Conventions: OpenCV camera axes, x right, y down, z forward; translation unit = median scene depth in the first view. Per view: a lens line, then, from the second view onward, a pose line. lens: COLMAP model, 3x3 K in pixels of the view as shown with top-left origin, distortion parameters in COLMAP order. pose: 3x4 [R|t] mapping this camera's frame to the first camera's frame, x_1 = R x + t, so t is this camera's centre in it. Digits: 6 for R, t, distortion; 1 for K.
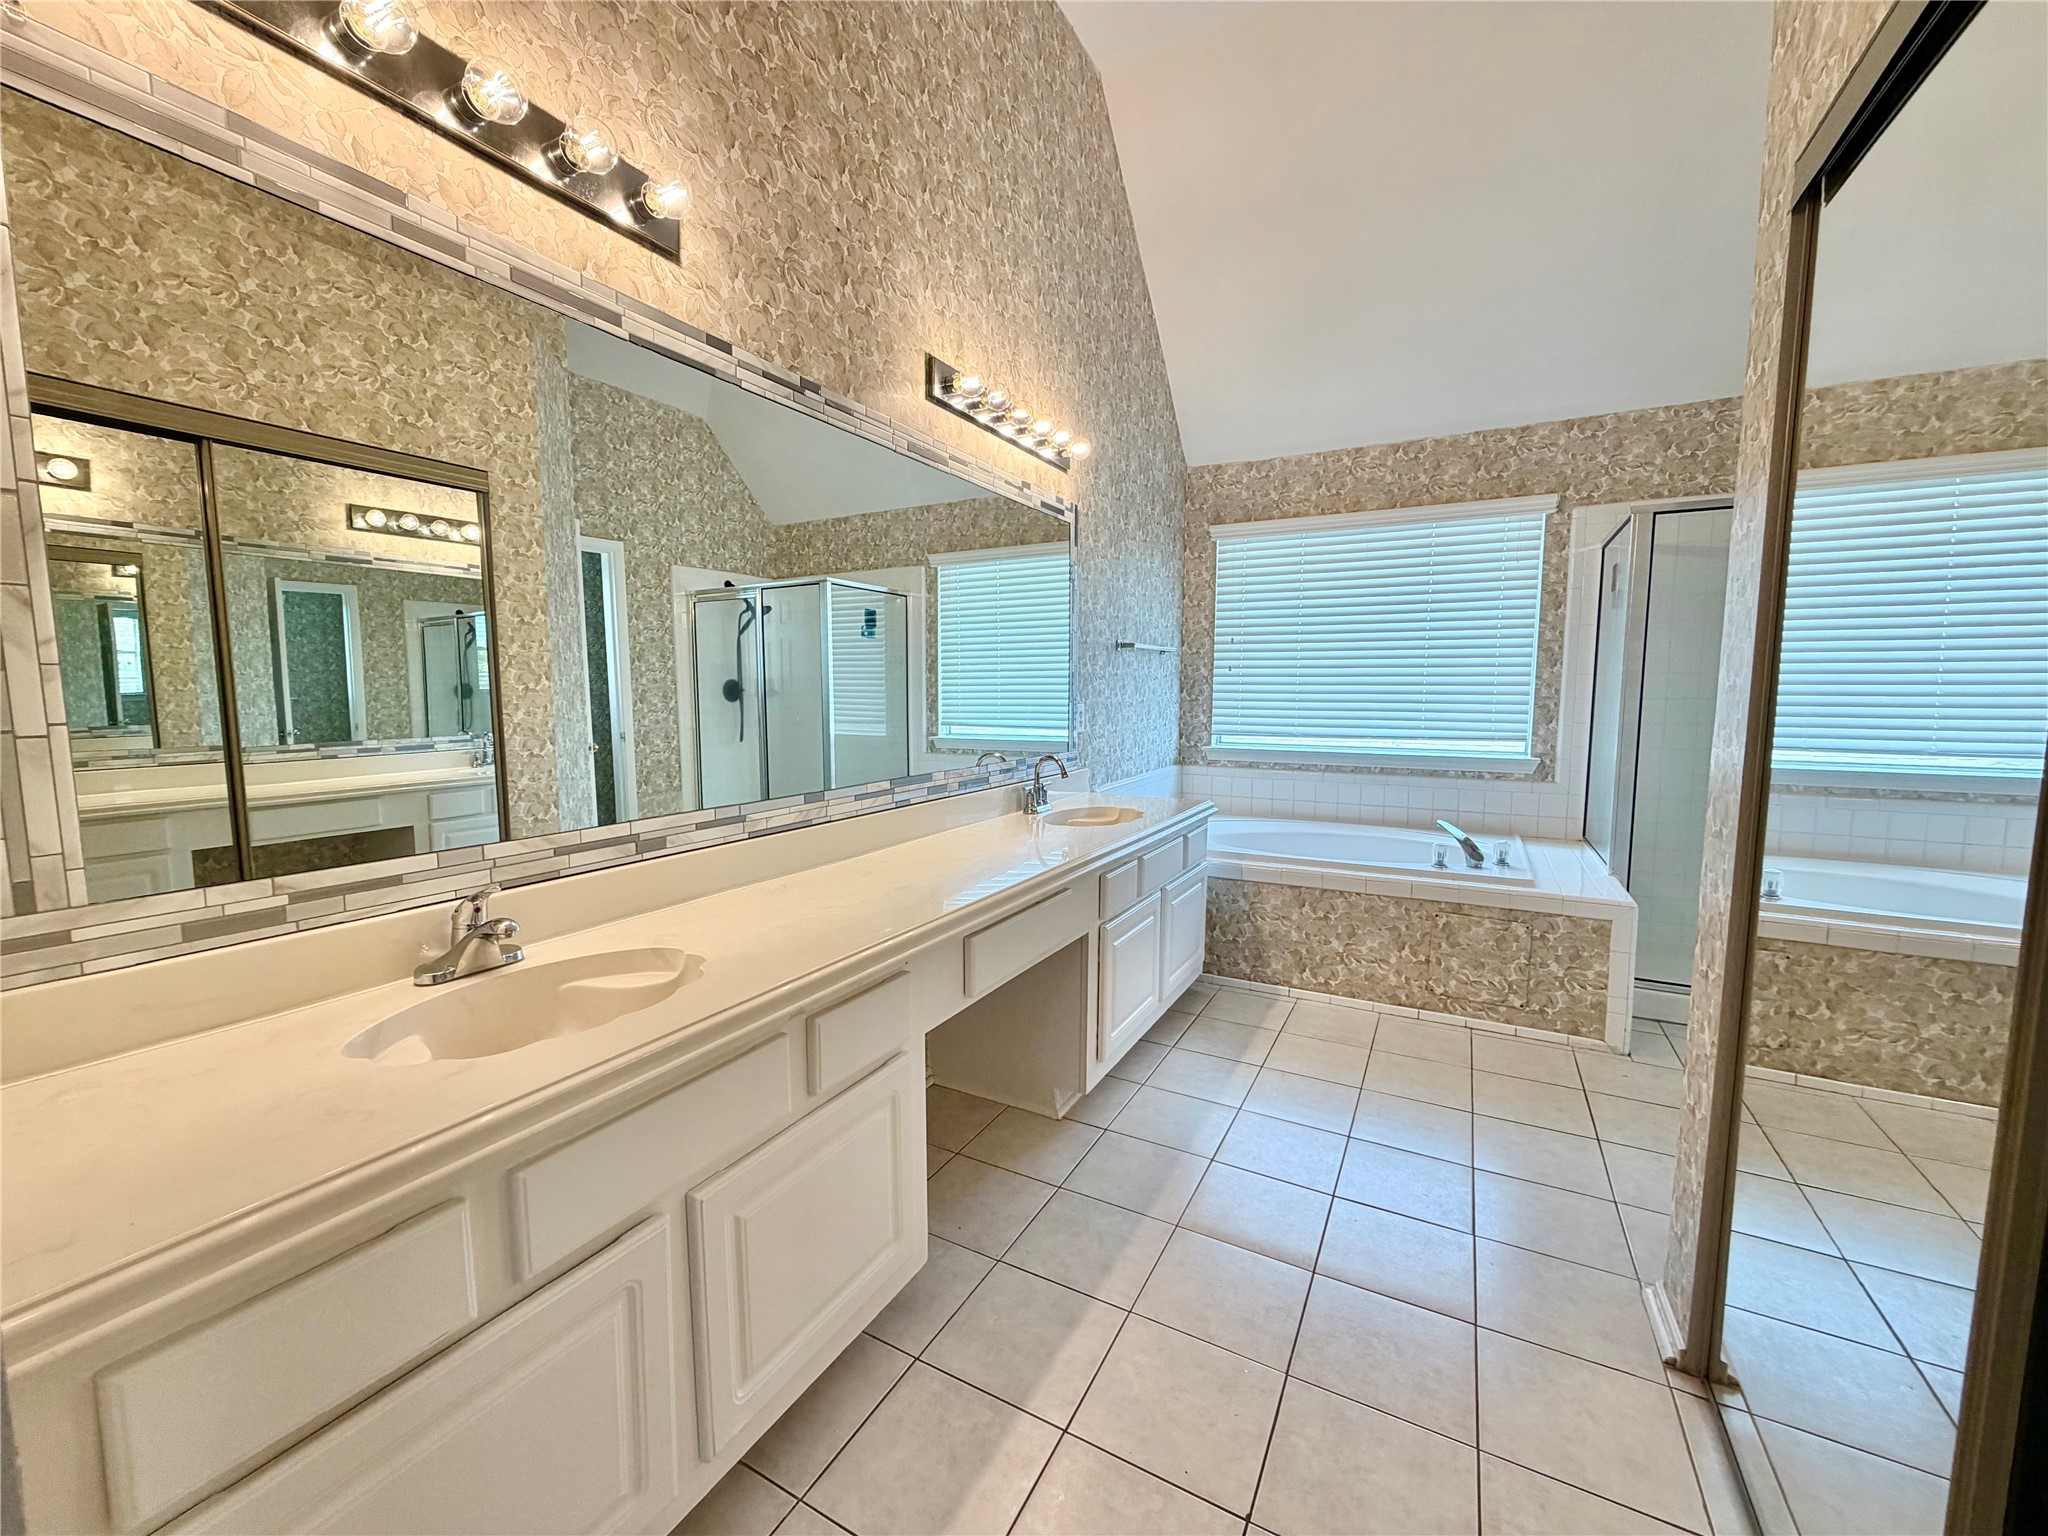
lens RADIAL K [[812.2, 0, 1015.5], [0, 812.2, 766.4], [0, 0, 1]] dist [0.001089, -0.000156]
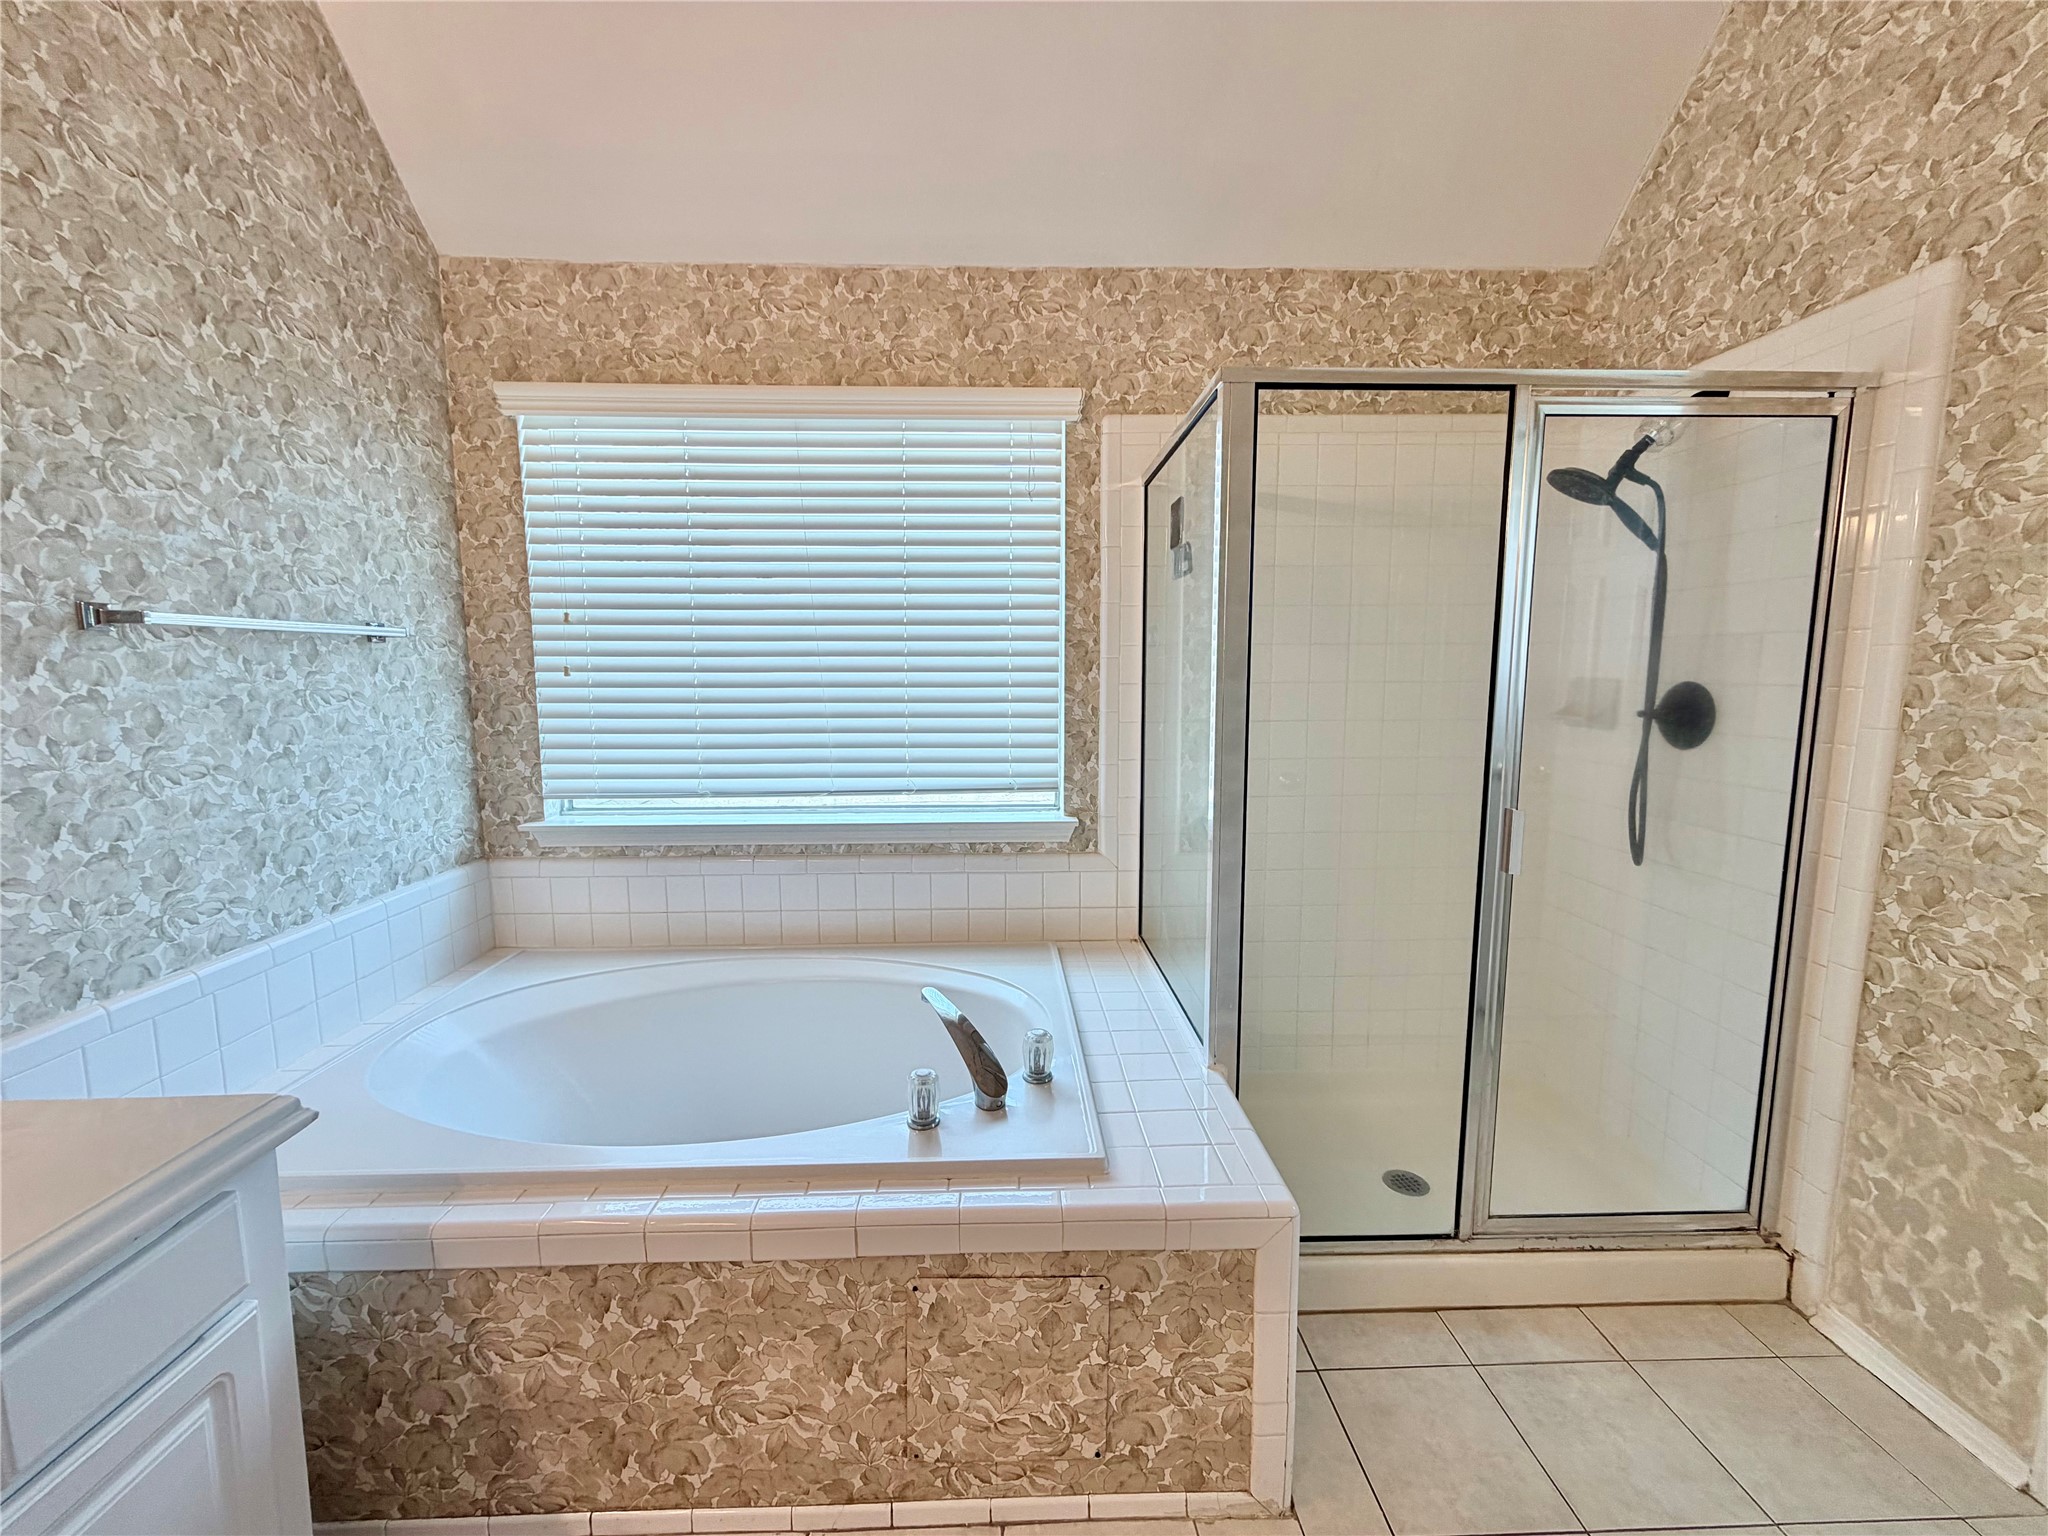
lens RADIAL K [[812.2, 0, 1015.5], [0, 812.2, 766.4], [0, 0, 1]] dist [0.001089, -0.000156]
pose [[0.860361, -0.061972, 0.505904, 0.340131], [0.053275, 0.998078, 0.031661, -0.085038], [-0.506894, -0.000288, 0.862008, 0.568312]]
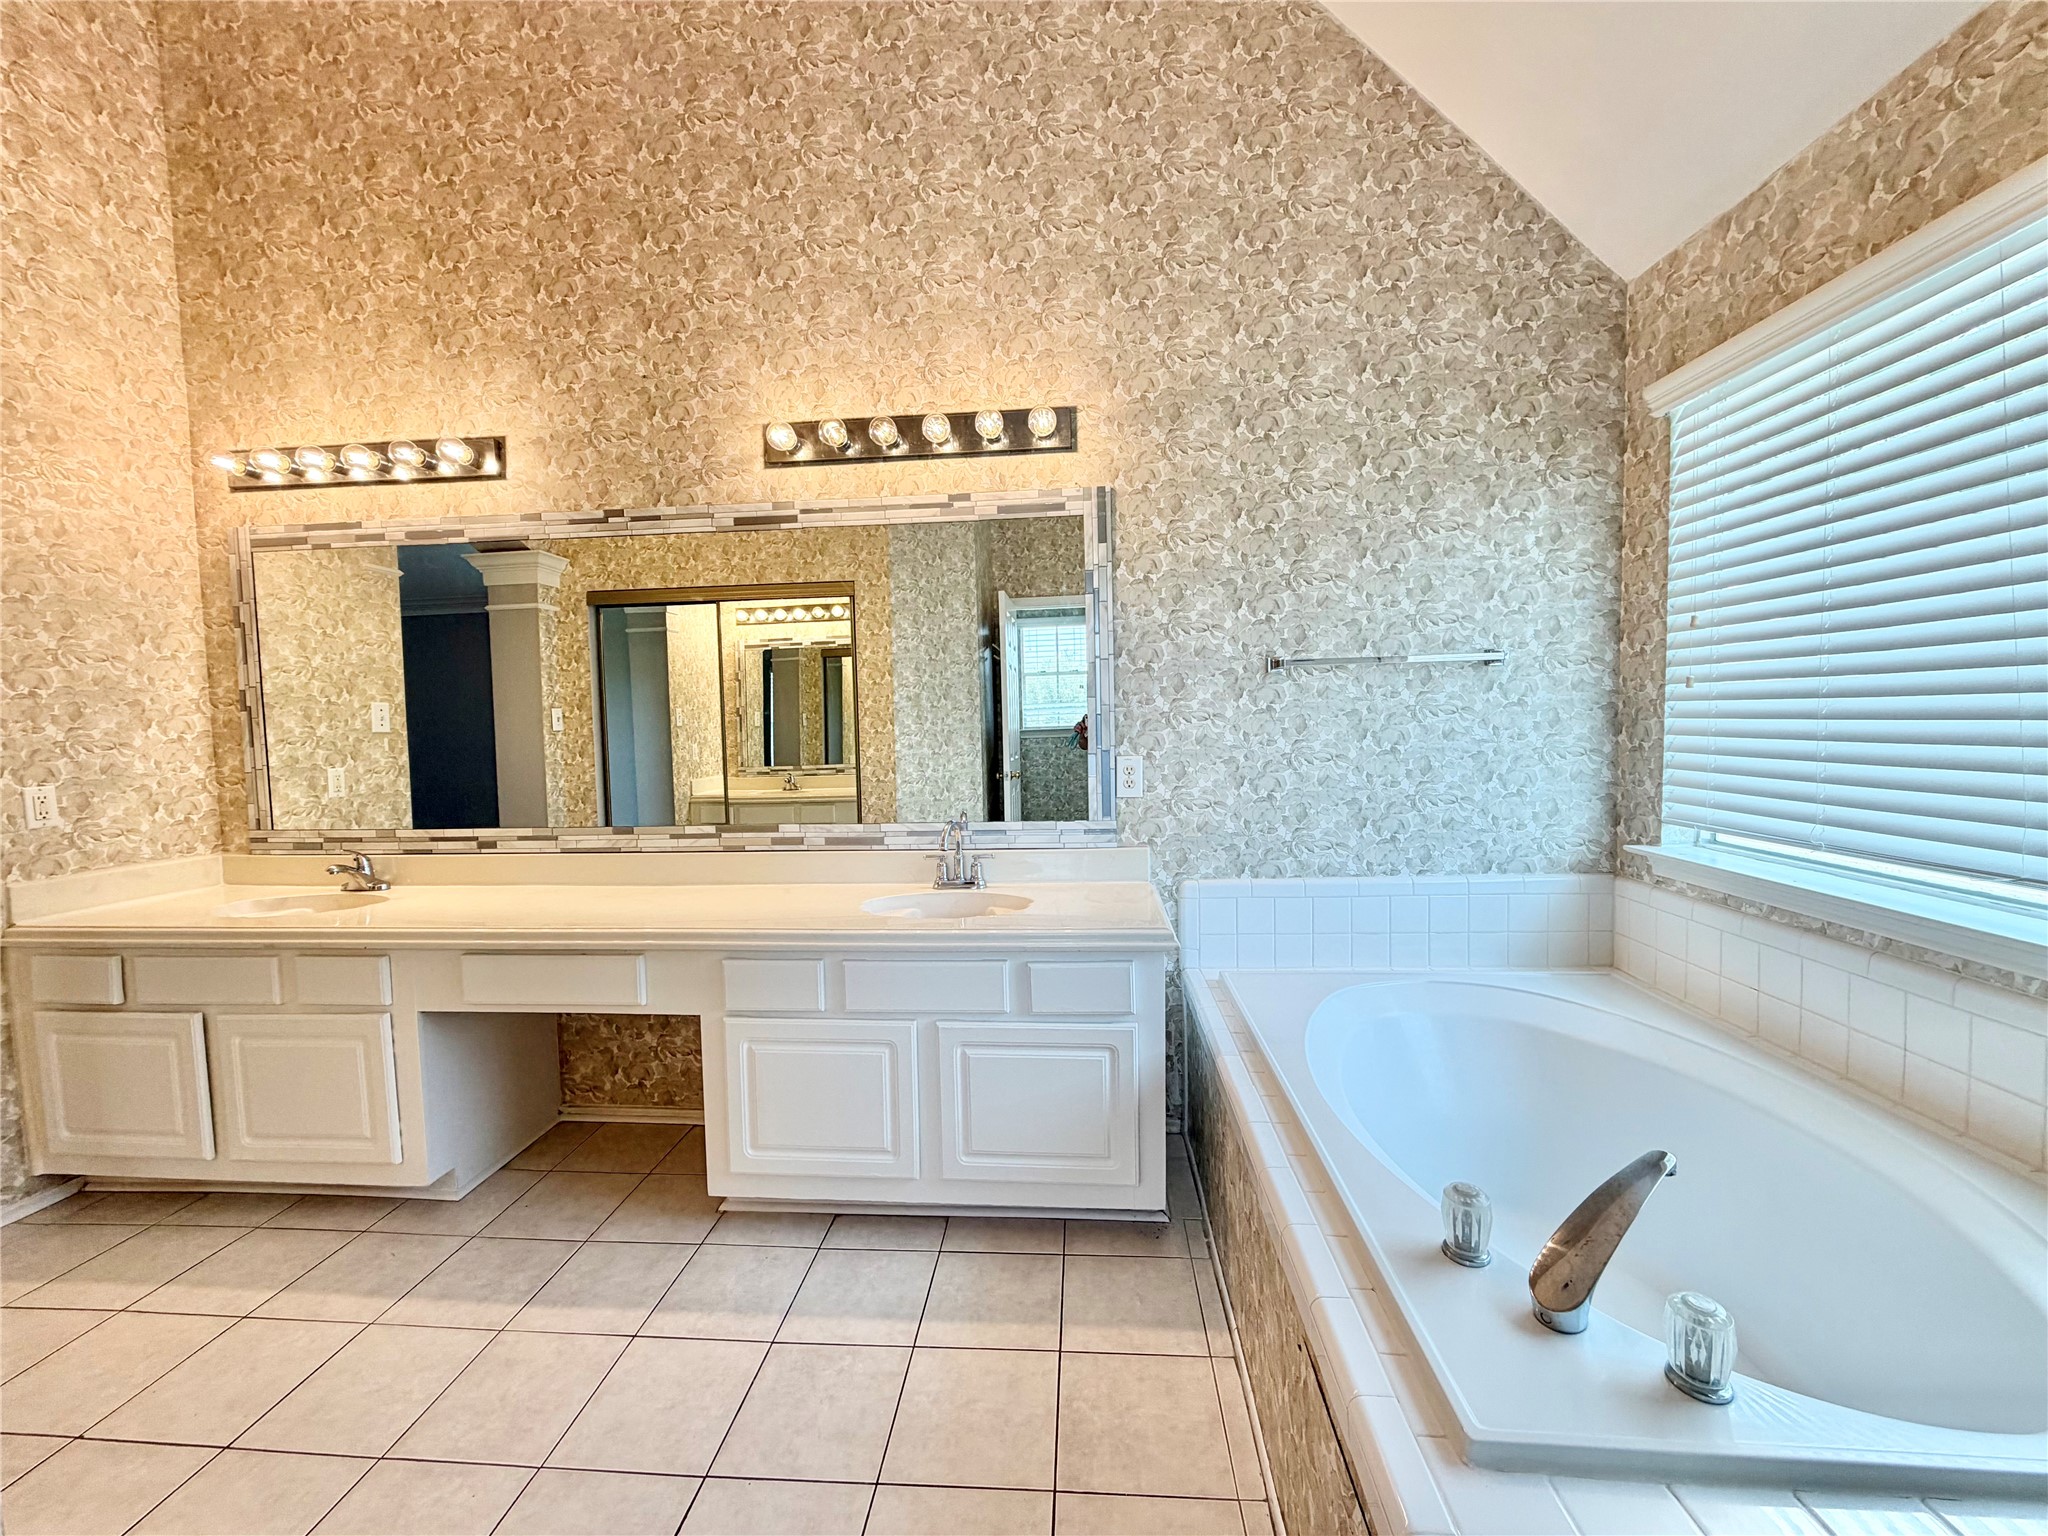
lens RADIAL K [[812.2, 0, 1015.5], [0, 812.2, 766.4], [0, 0, 1]] dist [0.001089, -0.000156]
pose [[0.408663, 0.042654, -0.911688, 0.735377], [-0.064616, 0.997753, 0.017716, -0.079032], [0.910395, 0.051670, 0.410501, 0.652130]]
